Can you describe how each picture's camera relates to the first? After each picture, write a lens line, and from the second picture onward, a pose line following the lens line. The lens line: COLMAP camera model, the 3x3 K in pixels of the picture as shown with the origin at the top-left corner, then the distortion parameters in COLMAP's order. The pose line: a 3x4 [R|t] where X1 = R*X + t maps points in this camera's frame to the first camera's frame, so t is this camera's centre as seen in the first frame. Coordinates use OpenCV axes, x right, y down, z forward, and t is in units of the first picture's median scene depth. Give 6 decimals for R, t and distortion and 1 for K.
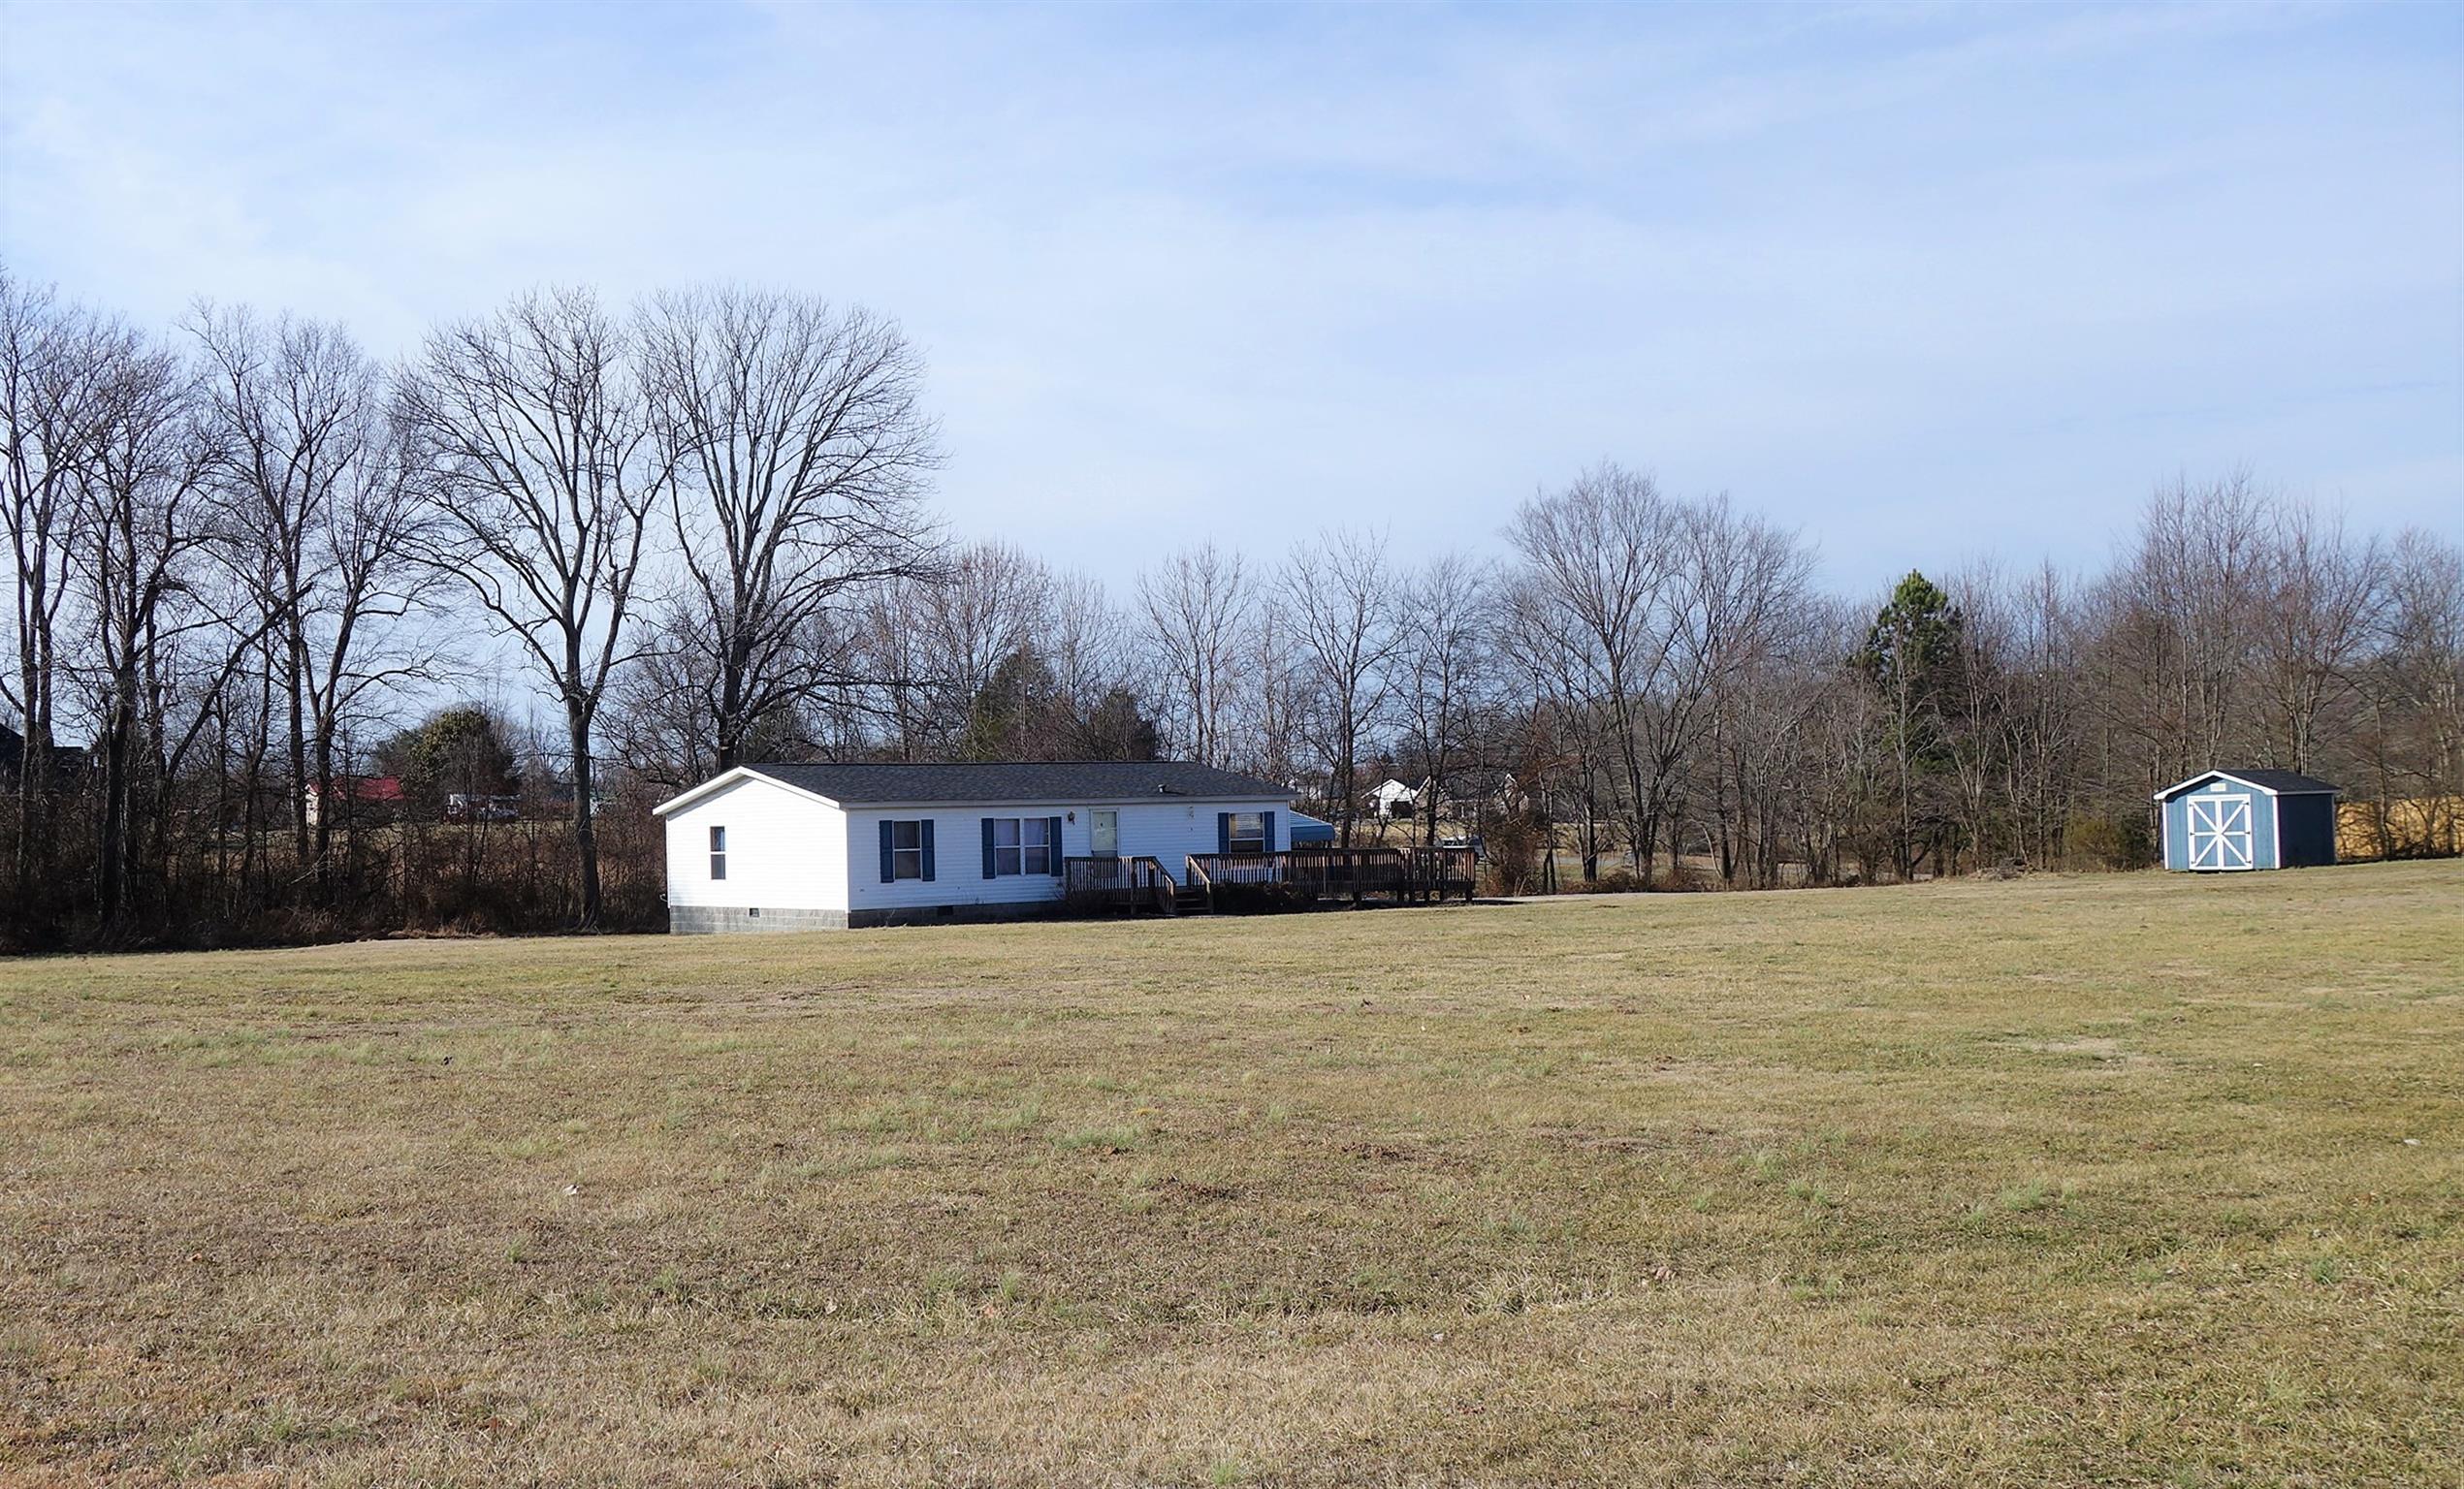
lens RADIAL K [[2485.2, 0, 962.5], [0, 2485.2, 703.9], [0, 0, 1]] dist [0.013739, 0.000000]
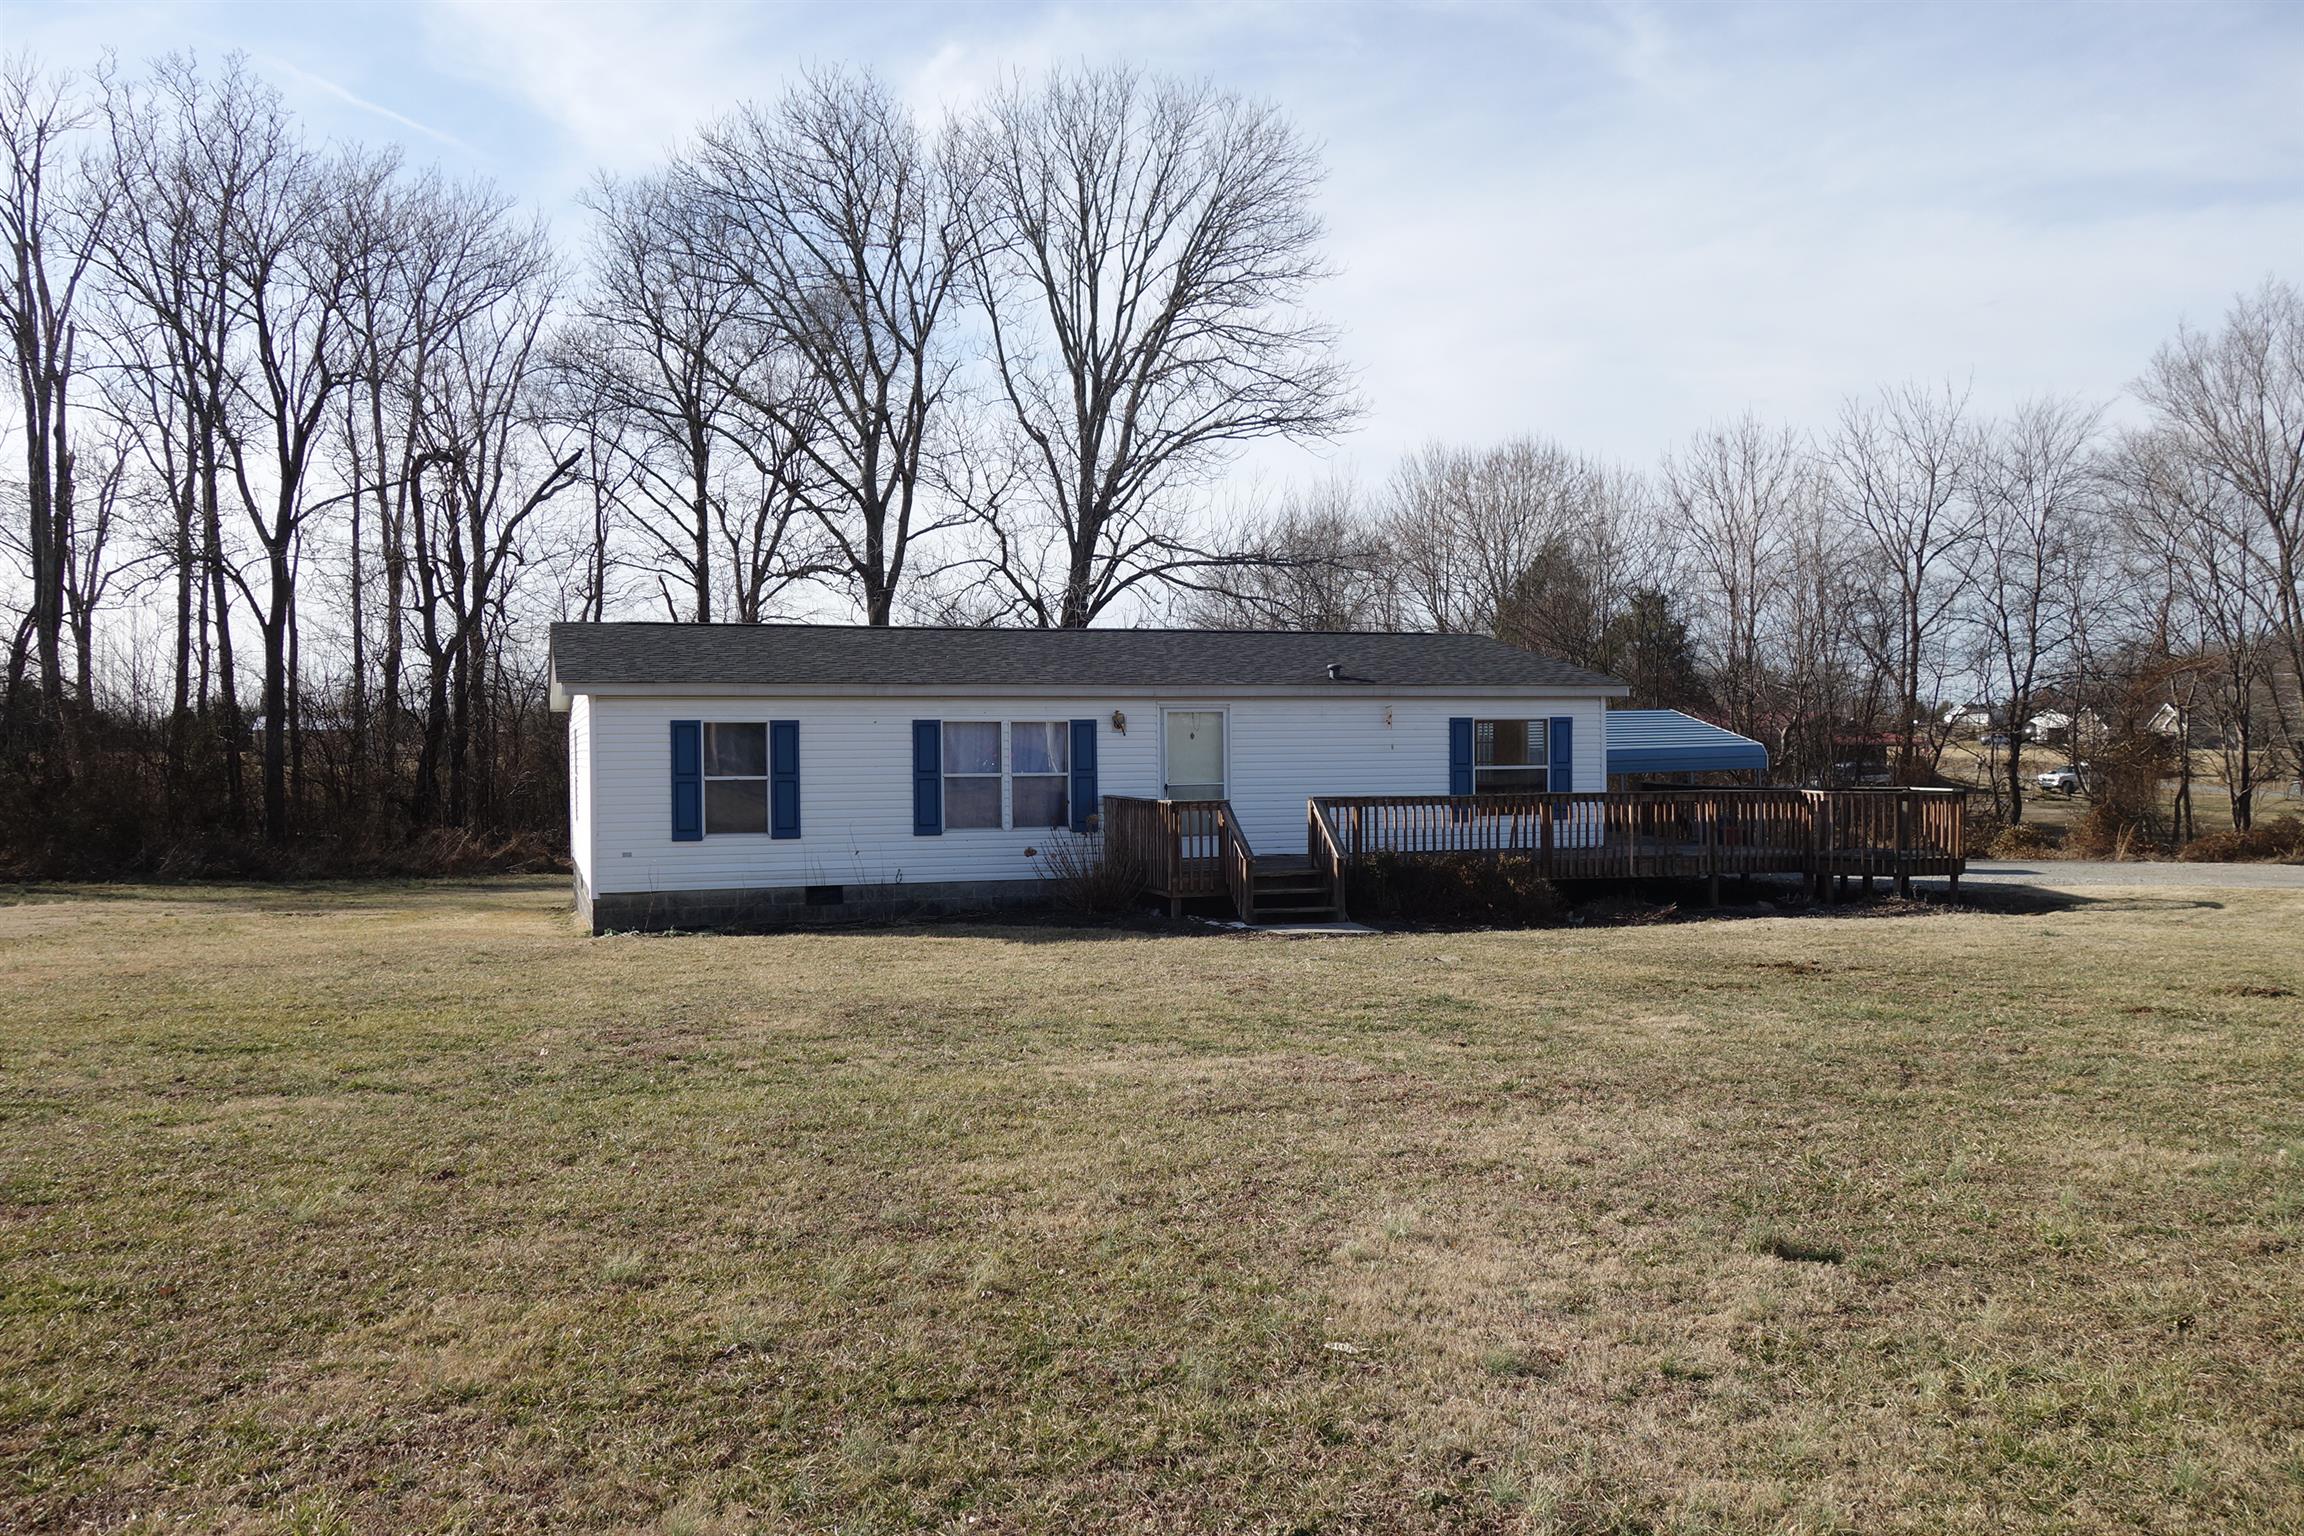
lens RADIAL K [[1826.1, 0, 1151.5], [0, 1826.1, 759.3], [0, 0, 1]] dist [0.003487, -0.006524]
pose [[0.956992, 0.015535, -0.289699, 0.126780], [0.001171, 0.998350, 0.057402, 0.024476], [0.290112, -0.055272, 0.955395, 0.489923]]
